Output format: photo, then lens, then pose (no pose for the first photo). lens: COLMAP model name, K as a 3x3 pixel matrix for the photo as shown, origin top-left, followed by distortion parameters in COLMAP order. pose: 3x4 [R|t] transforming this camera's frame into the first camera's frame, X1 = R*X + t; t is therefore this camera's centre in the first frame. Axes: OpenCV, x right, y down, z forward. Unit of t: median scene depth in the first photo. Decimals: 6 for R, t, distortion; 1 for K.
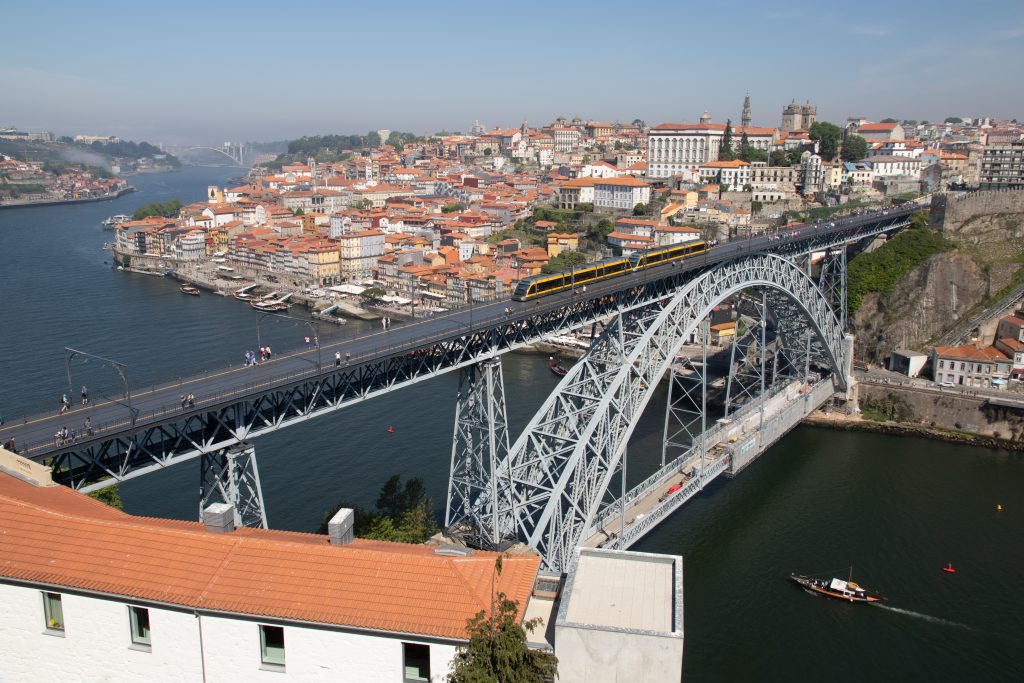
lens RADIAL K [[1112.7, 0, 512.0], [0, 1112.7, 341.5], [0, 0, 1]] dist [0.001884, 0.024958]
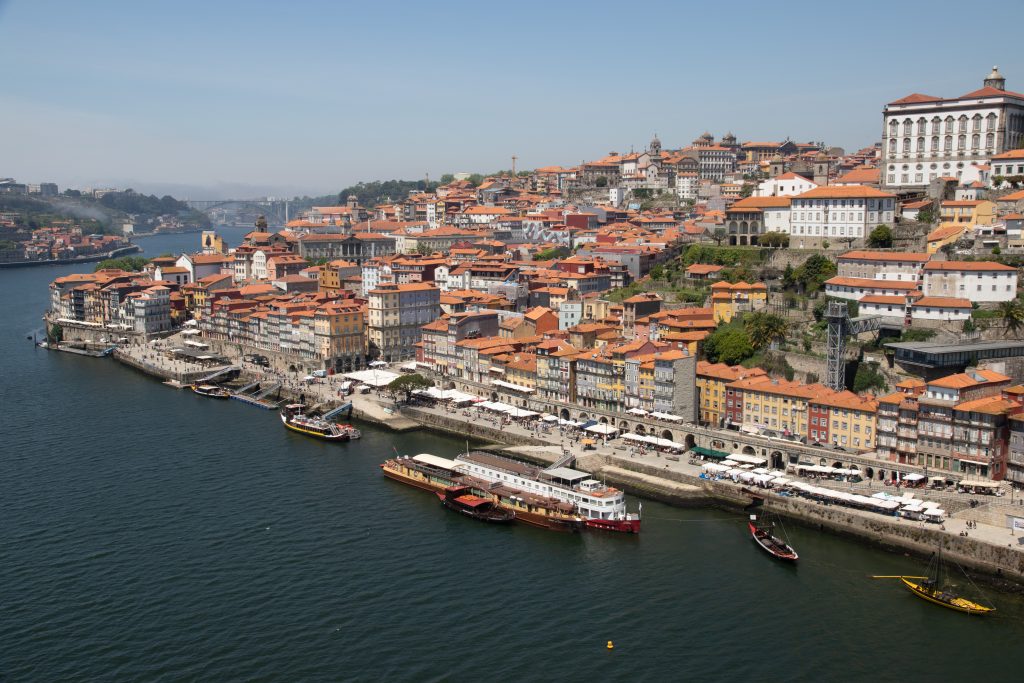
lens RADIAL K [[1112.7, 0, 512.0], [0, 1112.7, 341.5], [0, 0, 1]] dist [0.001884, 0.024958]
pose [[0.995985, 0.002406, -0.089491, -0.018347], [-0.009979, 0.996392, -0.084280, -0.015511], [0.088966, 0.084834, 0.992415, 0.391117]]
